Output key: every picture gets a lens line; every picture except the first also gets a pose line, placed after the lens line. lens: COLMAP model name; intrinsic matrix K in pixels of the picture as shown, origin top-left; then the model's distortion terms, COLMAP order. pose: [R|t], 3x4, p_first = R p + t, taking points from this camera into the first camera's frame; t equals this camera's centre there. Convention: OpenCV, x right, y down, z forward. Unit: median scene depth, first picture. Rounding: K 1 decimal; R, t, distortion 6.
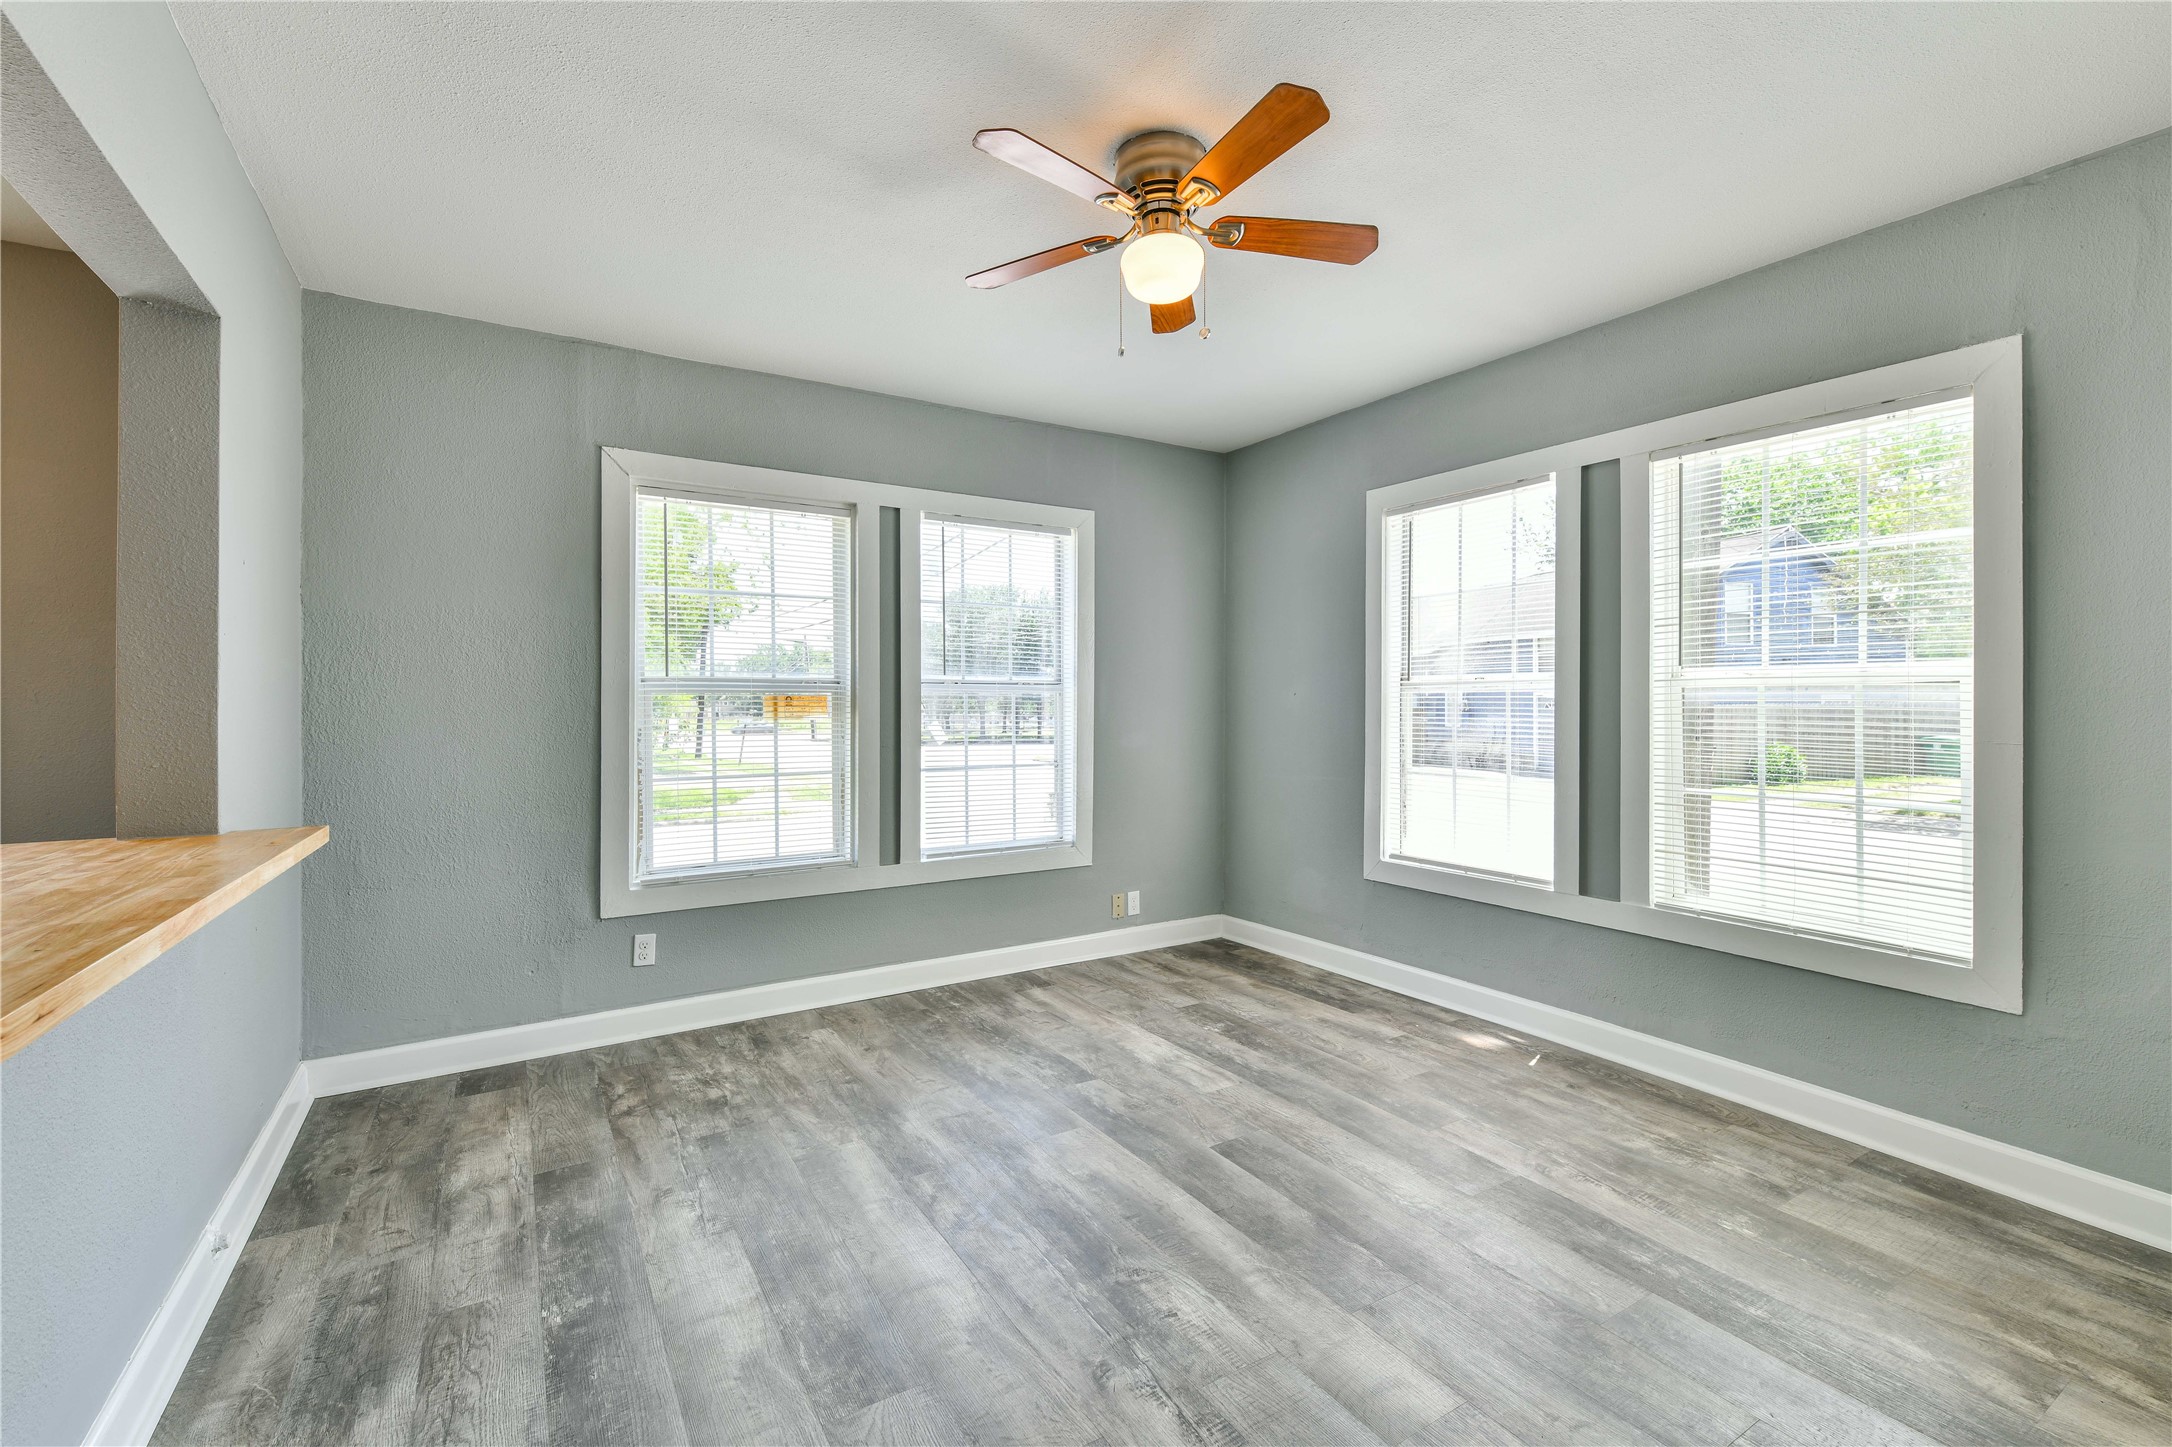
lens RADIAL K [[935.6, 0, 1079.9], [0, 935.6, 708.0], [0, 0, 1]] dist [0.014692, -0.008402]
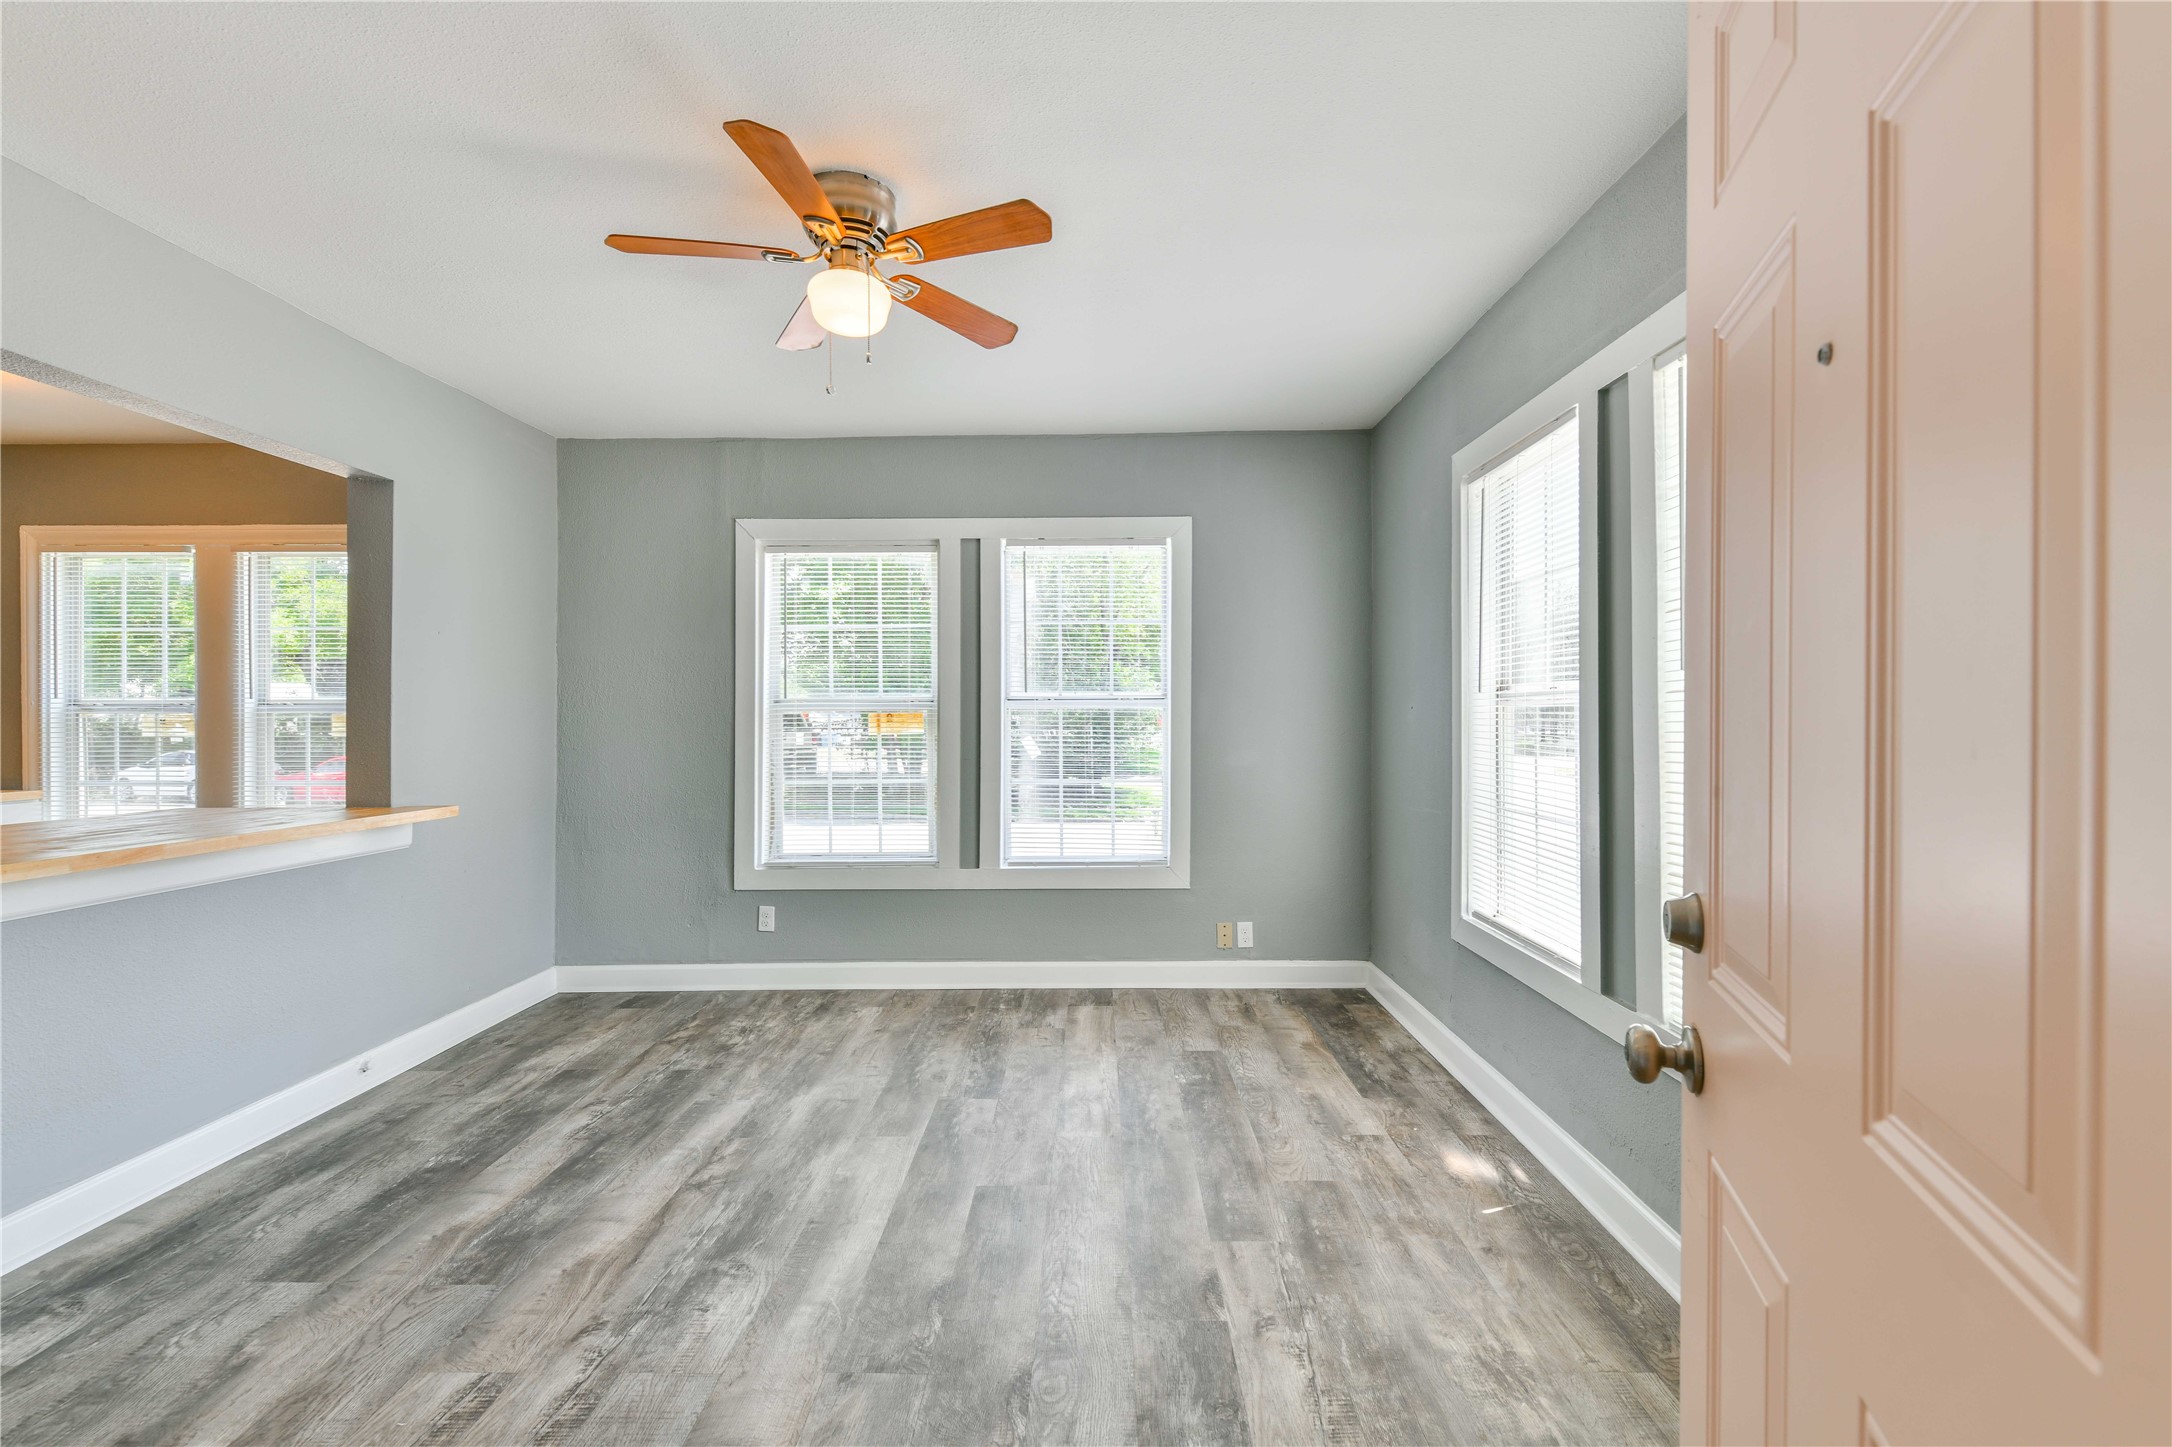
lens RADIAL K [[935.6, 0, 1101.1], [0, 935.6, 711.7], [0, 0, 1]] dist [0.014692, -0.008402]
pose [[0.842822, -0.001977, -0.538189, 0.586179], [0.002132, 0.999998, -0.000333, -0.015739], [0.538189, -0.000867, 0.842824, 0.193764]]
